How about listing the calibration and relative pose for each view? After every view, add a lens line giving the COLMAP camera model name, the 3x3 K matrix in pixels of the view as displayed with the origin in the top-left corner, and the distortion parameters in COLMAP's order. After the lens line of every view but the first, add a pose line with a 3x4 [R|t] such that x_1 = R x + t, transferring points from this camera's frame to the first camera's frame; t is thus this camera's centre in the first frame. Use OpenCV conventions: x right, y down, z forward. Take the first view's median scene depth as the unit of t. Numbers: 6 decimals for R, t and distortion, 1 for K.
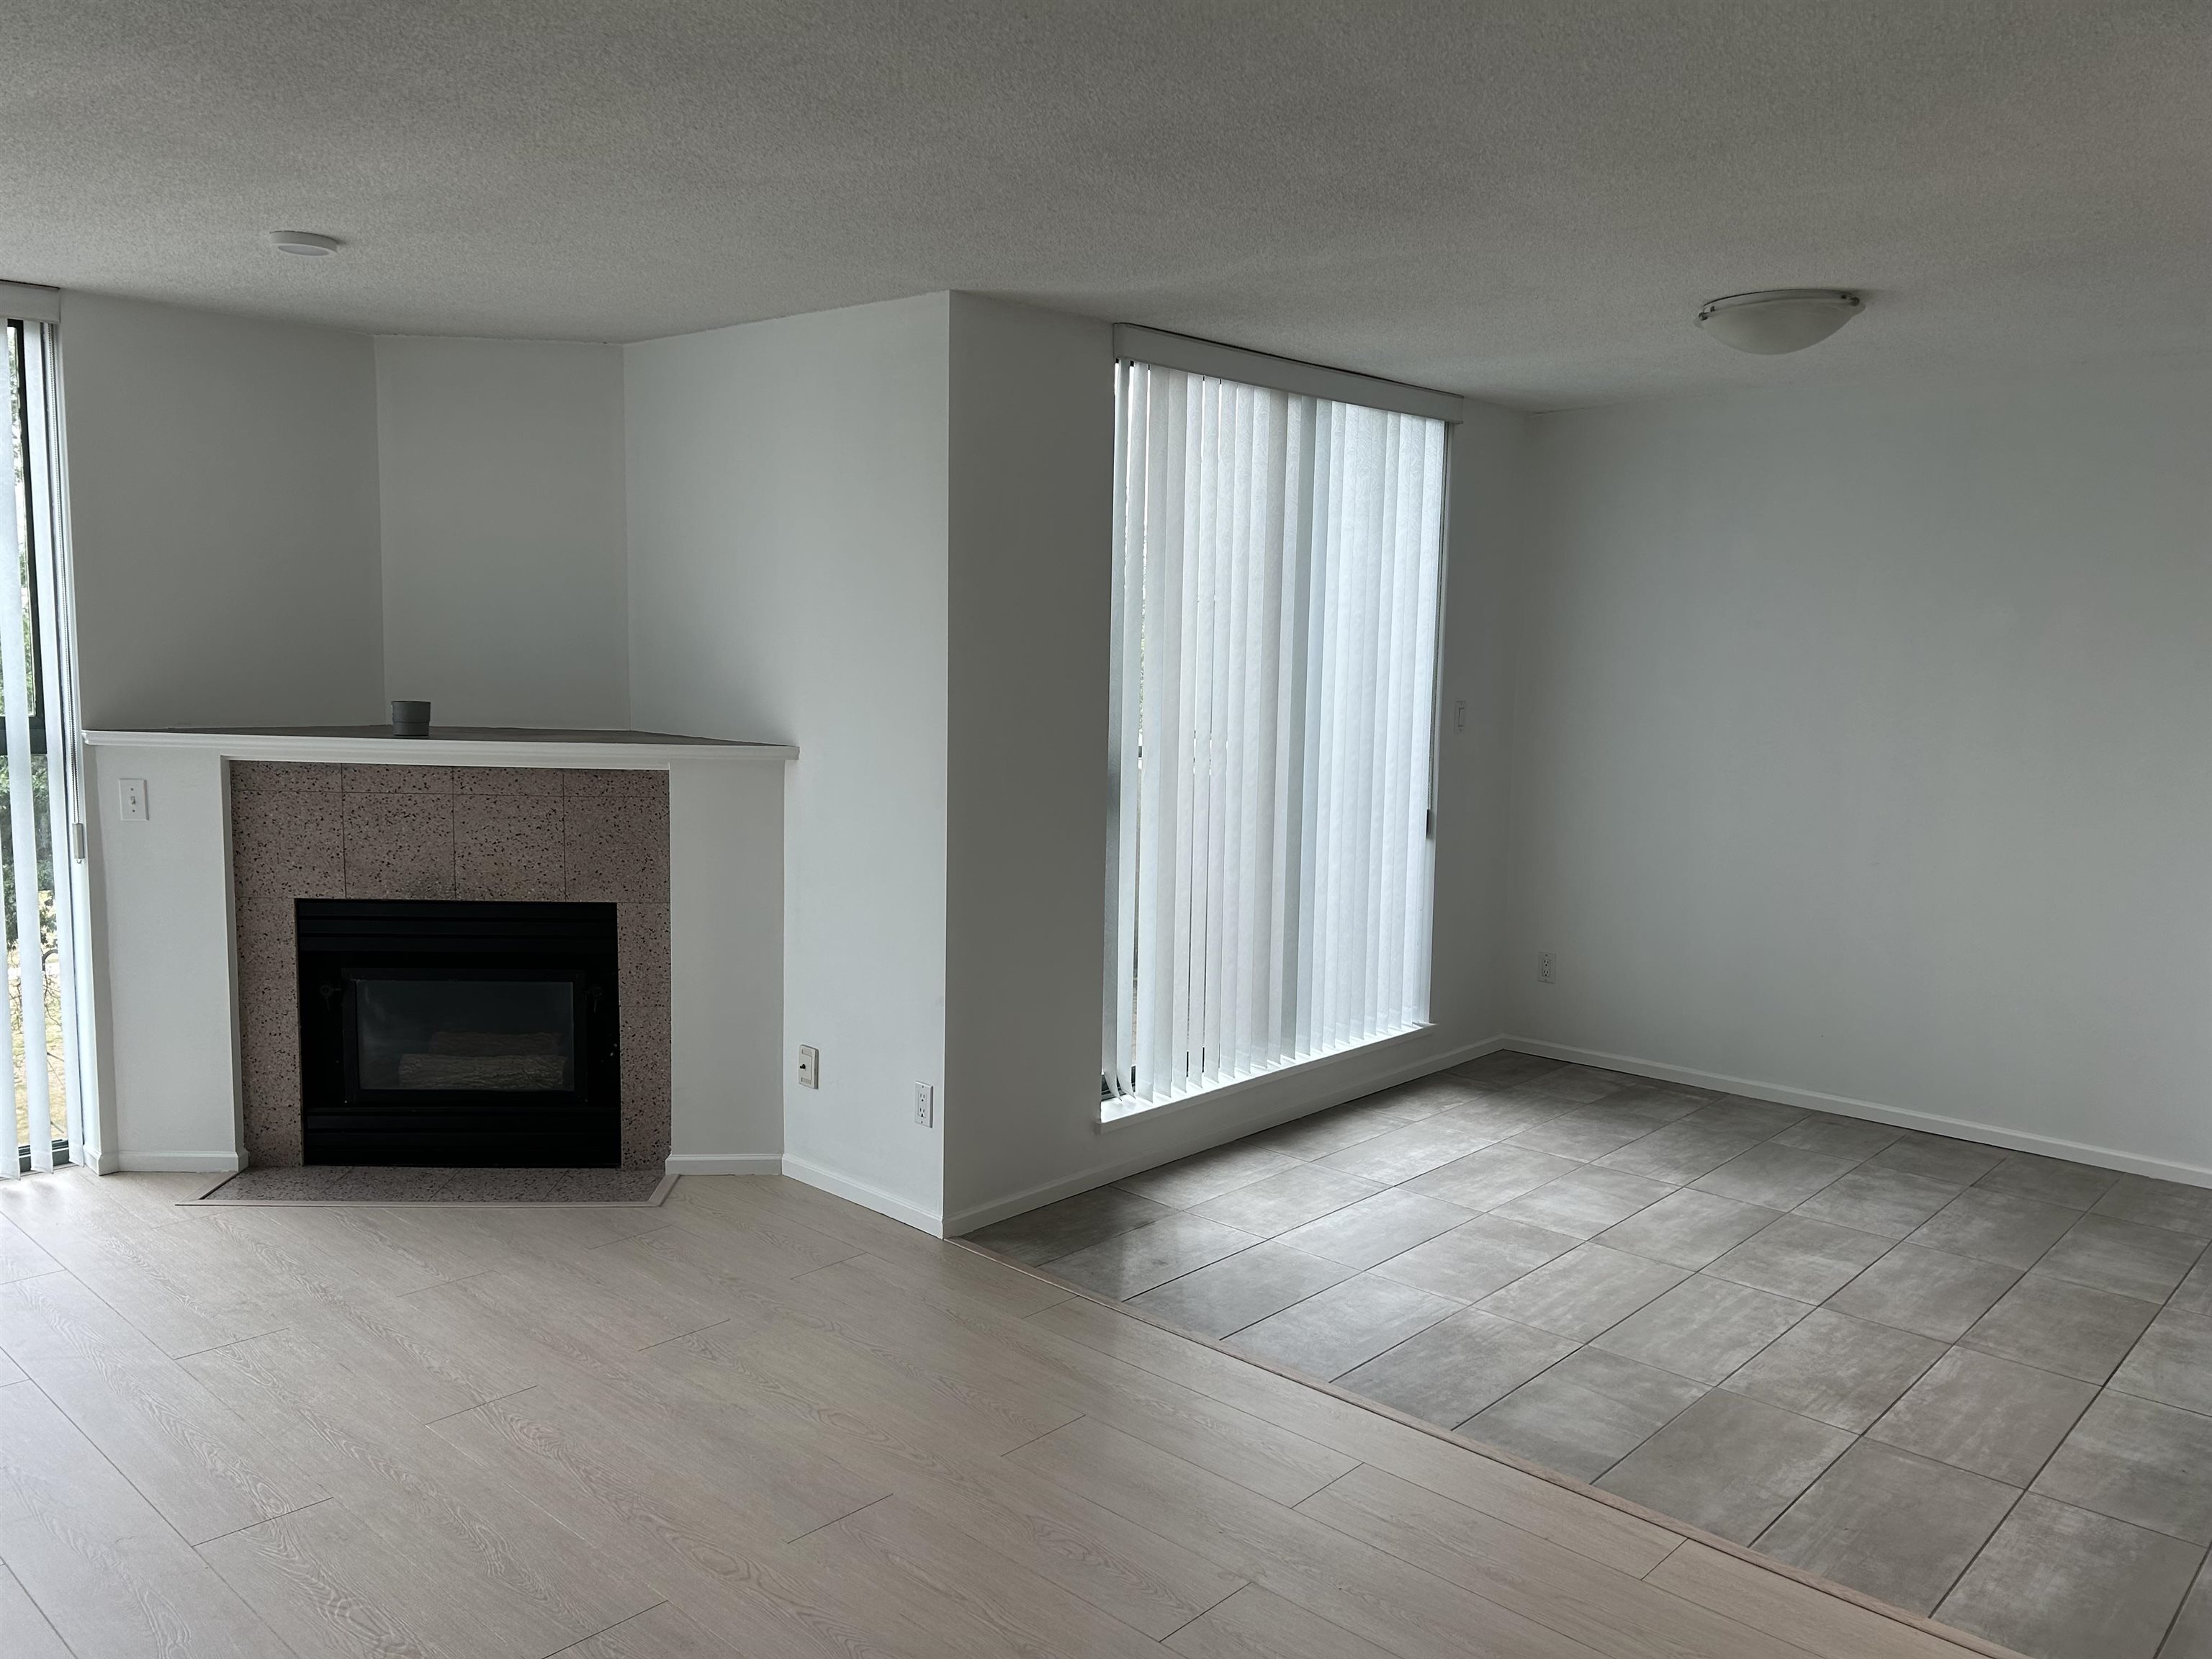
lens RADIAL K [[1655.4, 0, 1098.5], [0, 1655.4, 835.9], [0, 0, 1]] dist [0.077381, -0.090463]
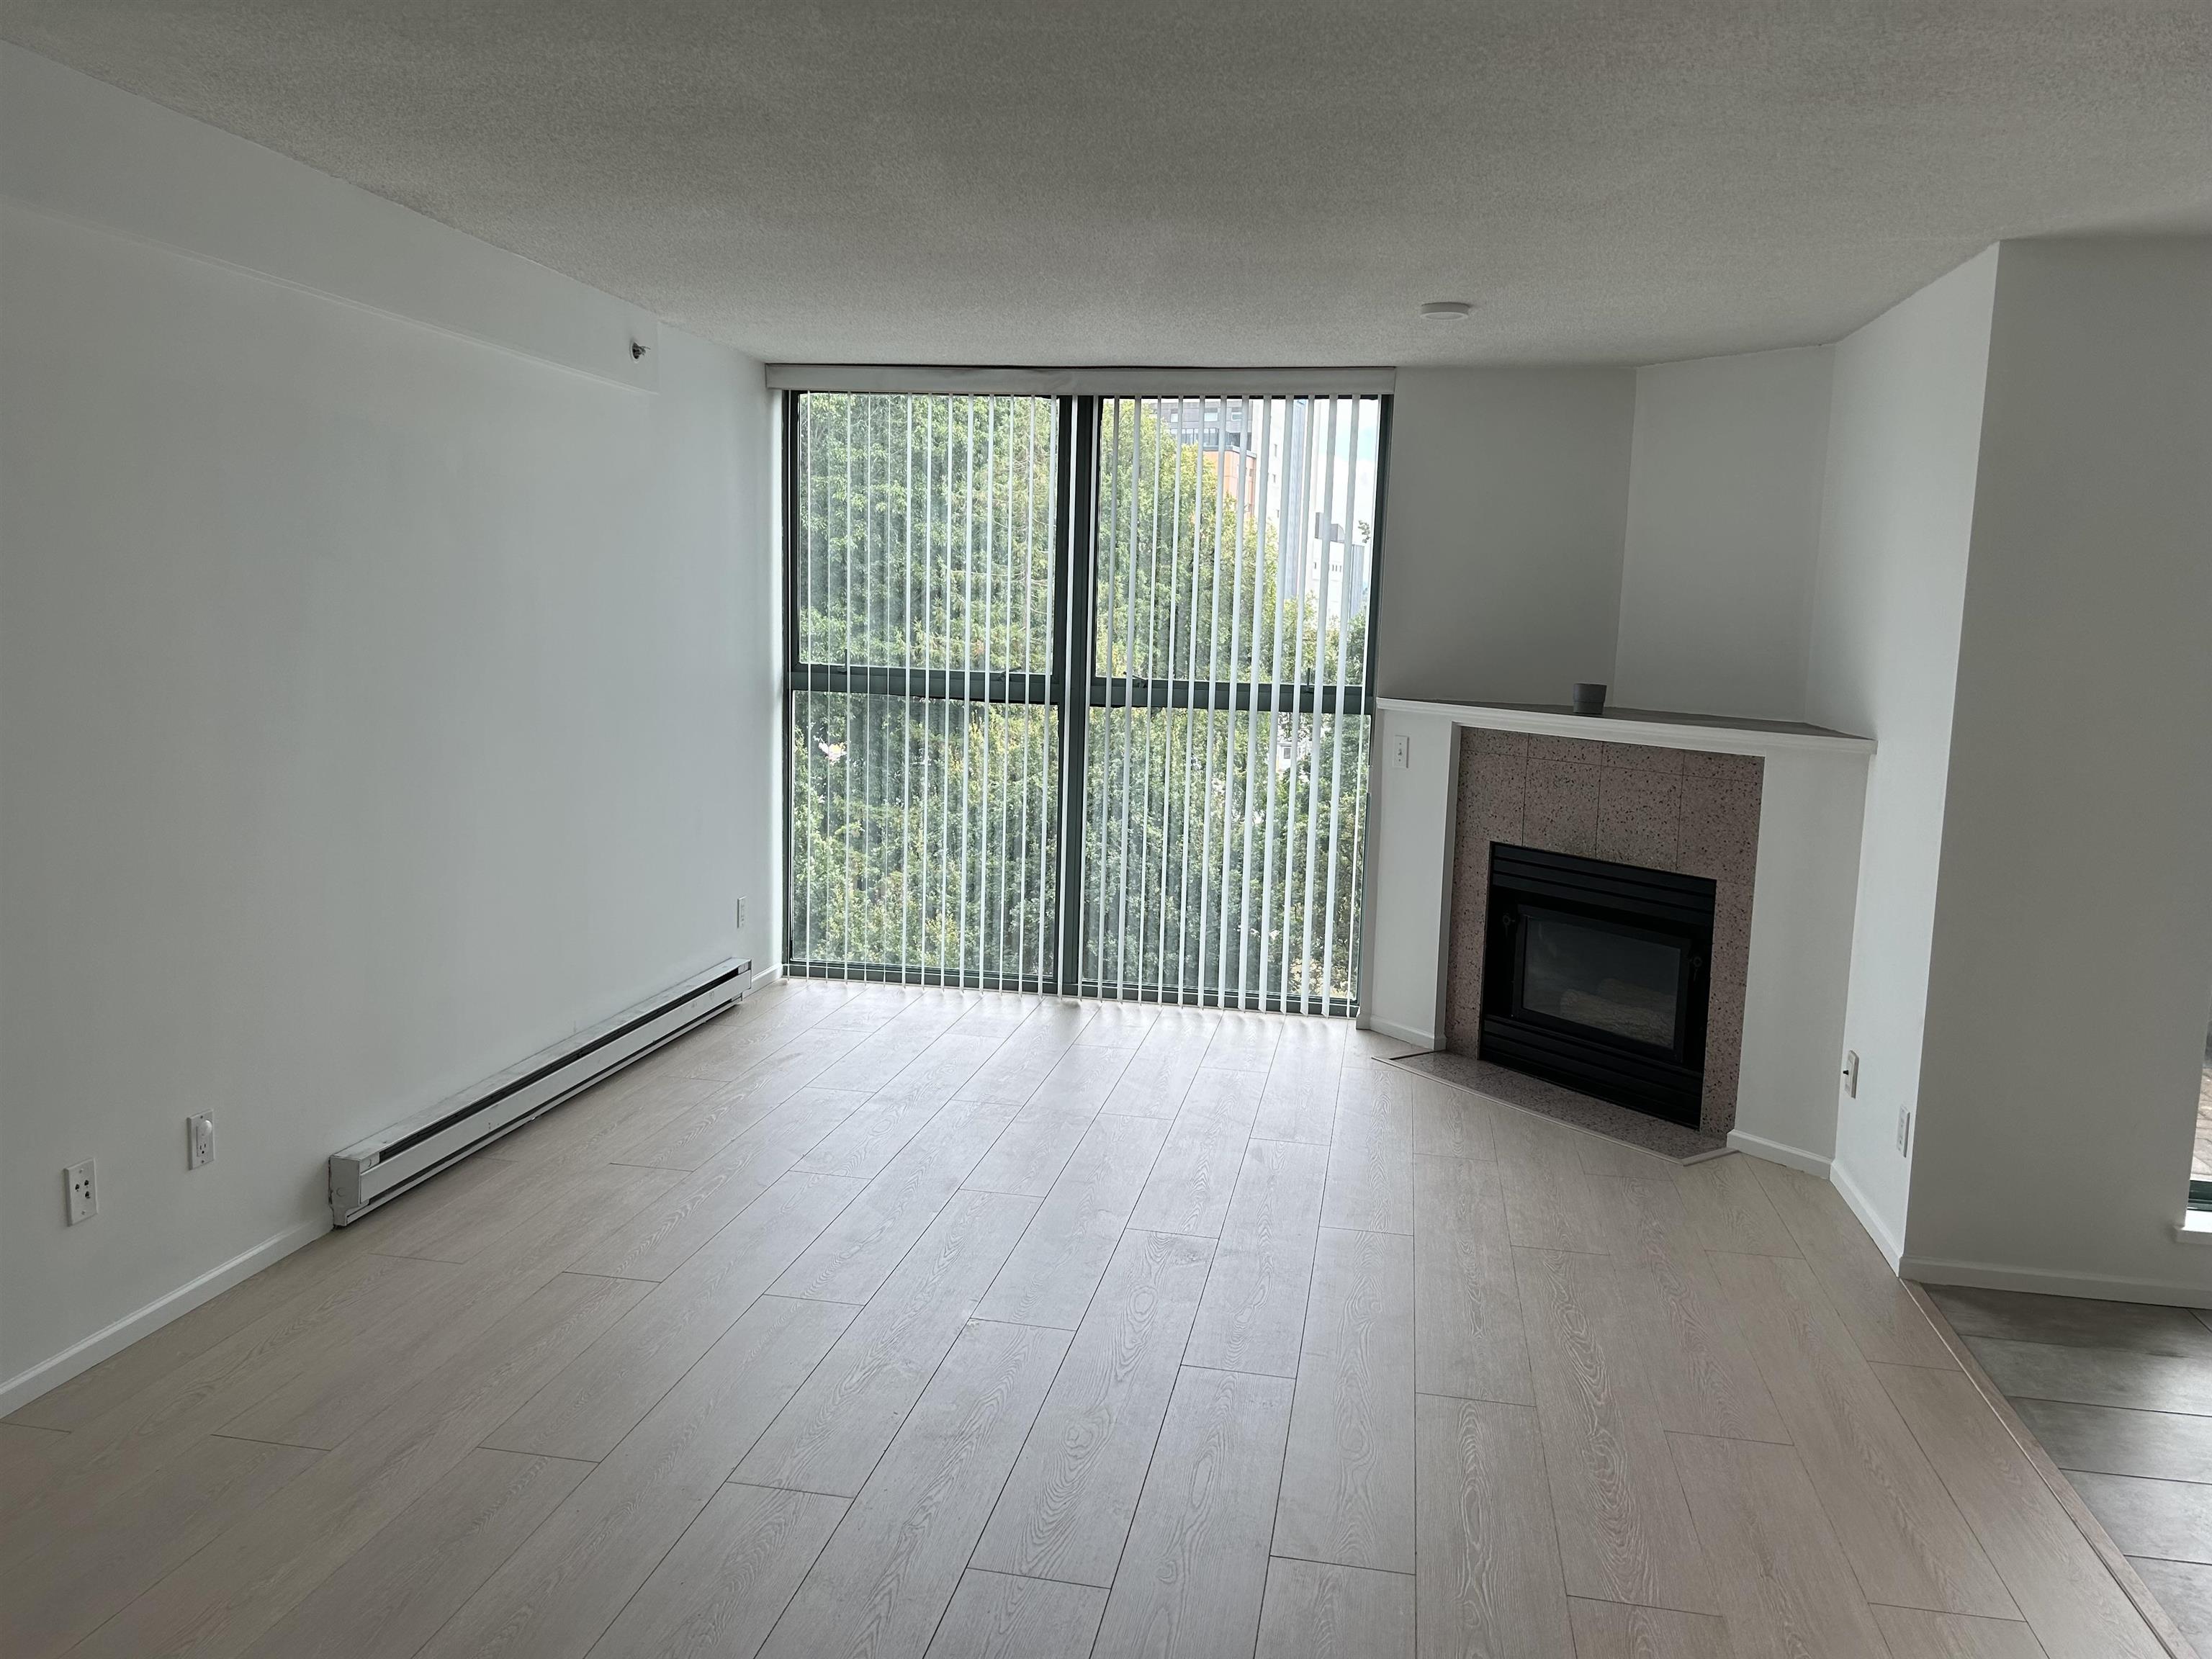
lens RADIAL K [[1655.4, 0, 1109.4], [0, 1655.4, 847.2], [0, 0, 1]] dist [0.077381, -0.090463]
pose [[0.537945, 0.115884, -0.834976, 0.383917], [-0.116368, 0.991232, 0.062599, -0.001964], [0.834909, 0.063490, 0.546714, 0.101542]]
